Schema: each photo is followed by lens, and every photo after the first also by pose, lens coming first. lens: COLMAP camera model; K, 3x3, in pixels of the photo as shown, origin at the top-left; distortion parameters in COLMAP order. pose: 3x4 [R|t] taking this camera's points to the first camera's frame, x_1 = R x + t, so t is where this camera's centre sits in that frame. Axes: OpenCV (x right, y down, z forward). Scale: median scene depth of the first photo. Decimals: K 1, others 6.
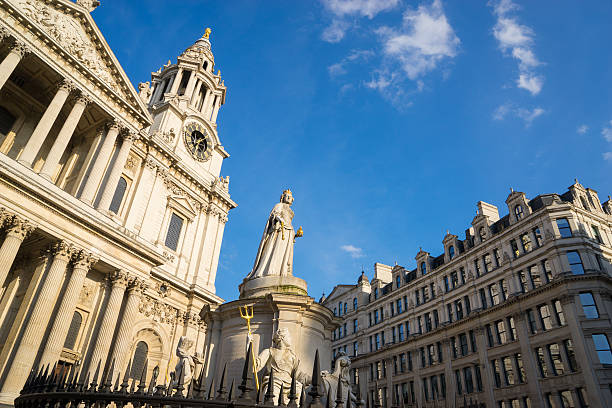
lens RADIAL K [[415.3, 0, 301.5], [0, 415.3, 203.0], [0, 0, 1]] dist [-0.142512, 0.071857]
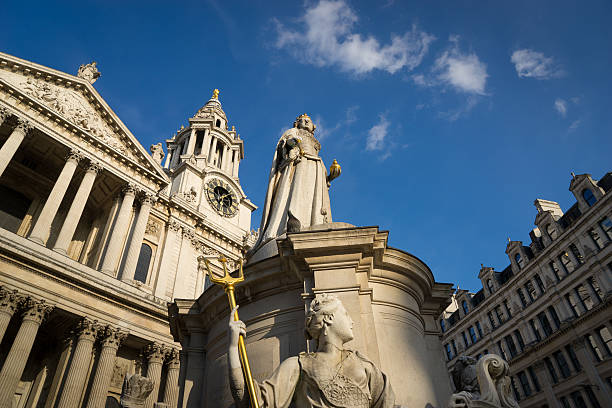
lens RADIAL K [[415.3, 0, 301.5], [0, 415.3, 203.0], [0, 0, 1]] dist [-0.142512, 0.071857]
pose [[0.978985, -0.189969, -0.074156, -0.003551], [0.178098, 0.973583, -0.142887, 0.043622], [0.099341, 0.126677, 0.986957, 0.097856]]
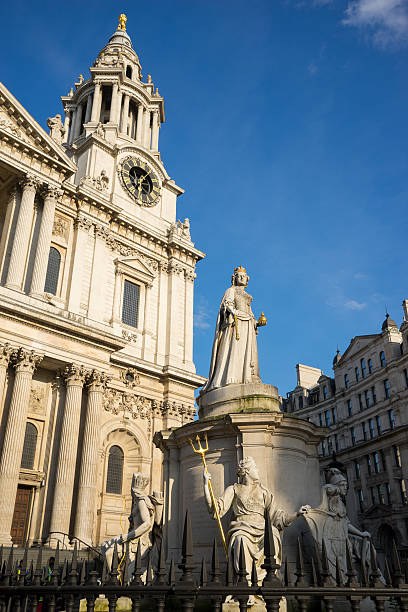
lens RADIAL K [[548.2, 0, 204.0], [0, 548.2, 306.0], [0, 0, 1]] dist [0.001616, 0.004706]
pose [[0.971840, -0.149113, -0.182462, 0.018778], [0.171078, 0.978966, 0.111167, -0.020522], [0.162047, -0.139252, 0.976908, -0.006290]]
